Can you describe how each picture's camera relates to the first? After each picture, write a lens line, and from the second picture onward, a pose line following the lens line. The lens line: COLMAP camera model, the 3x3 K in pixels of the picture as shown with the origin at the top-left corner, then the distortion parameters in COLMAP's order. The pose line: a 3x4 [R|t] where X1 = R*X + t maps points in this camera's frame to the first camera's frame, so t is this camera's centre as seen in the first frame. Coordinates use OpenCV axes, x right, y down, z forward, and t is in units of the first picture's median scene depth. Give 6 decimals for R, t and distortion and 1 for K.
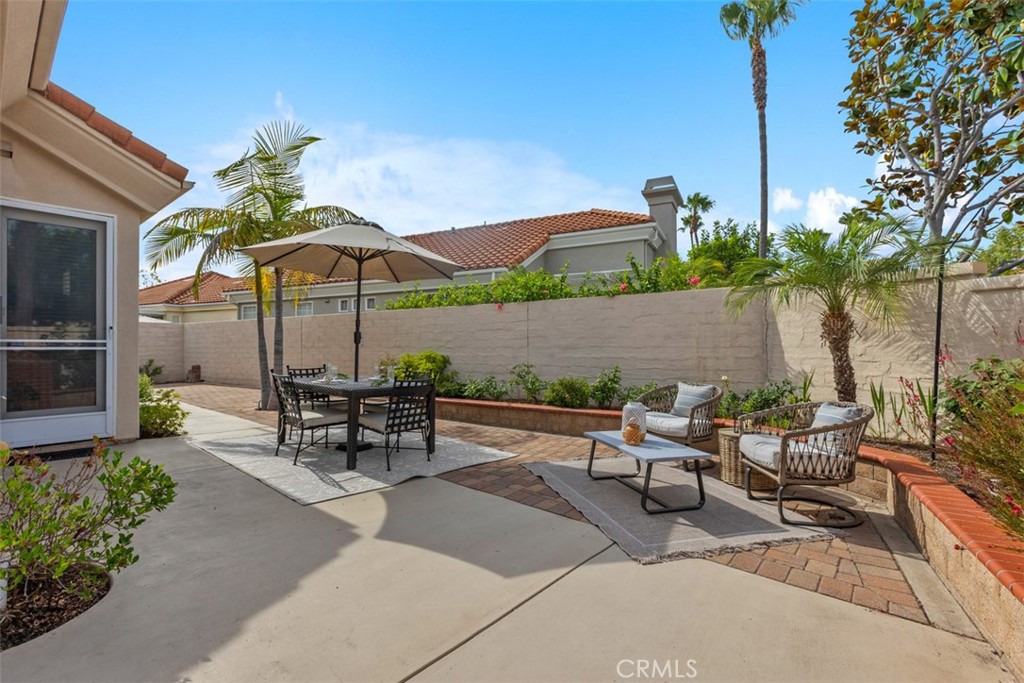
lens RADIAL K [[455.7, 0, 516.9], [0, 455.7, 340.9], [0, 0, 1]] dist [0.006032, -0.002058]
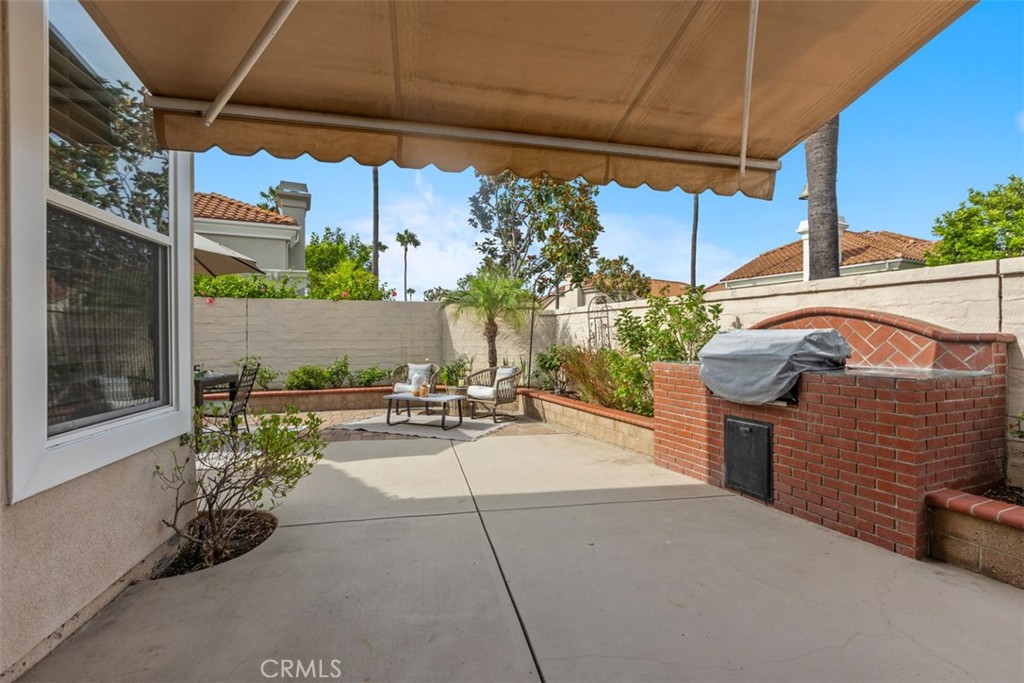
lens RADIAL K [[455.7, 0, 519.9], [0, 455.7, 338.9], [0, 0, 1]] dist [0.006032, -0.002058]
pose [[0.612679, -0.000914, 0.790332, -0.500572], [-0.007101, 0.999953, 0.006661, -0.003108], [-0.790300, -0.009693, 0.612643, -0.189164]]
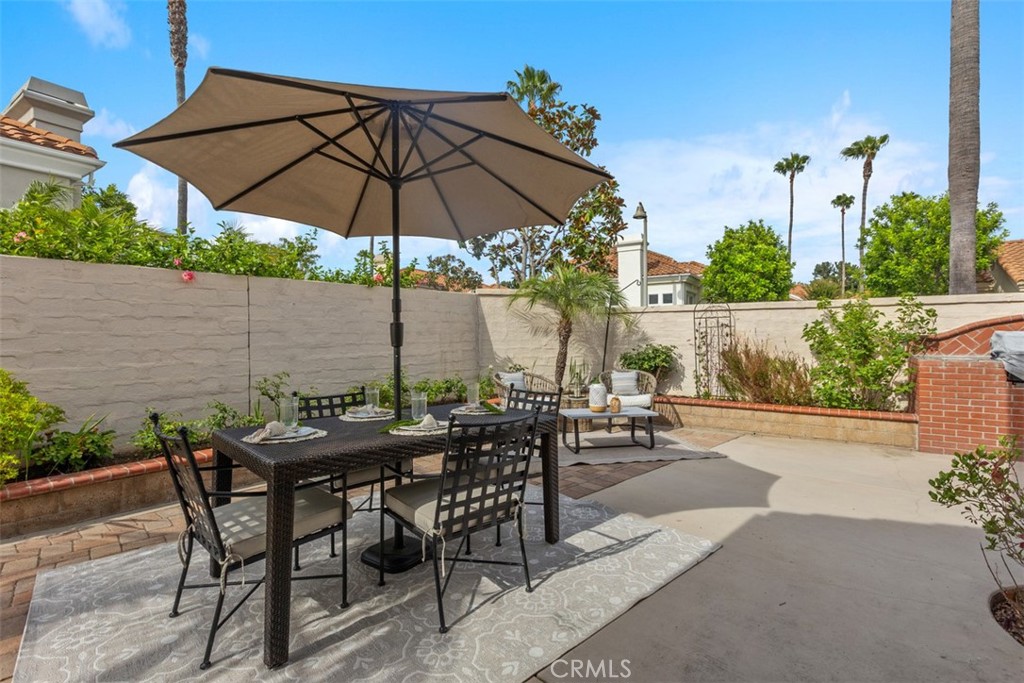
lens RADIAL K [[455.7, 0, 520.1], [0, 455.7, 347.0], [0, 0, 1]] dist [0.006032, -0.002058]
pose [[0.110589, -0.028498, 0.993458, -0.660751], [-0.002253, 0.999579, 0.028924, -0.007754], [-0.993864, -0.005437, 0.110479, 0.645314]]
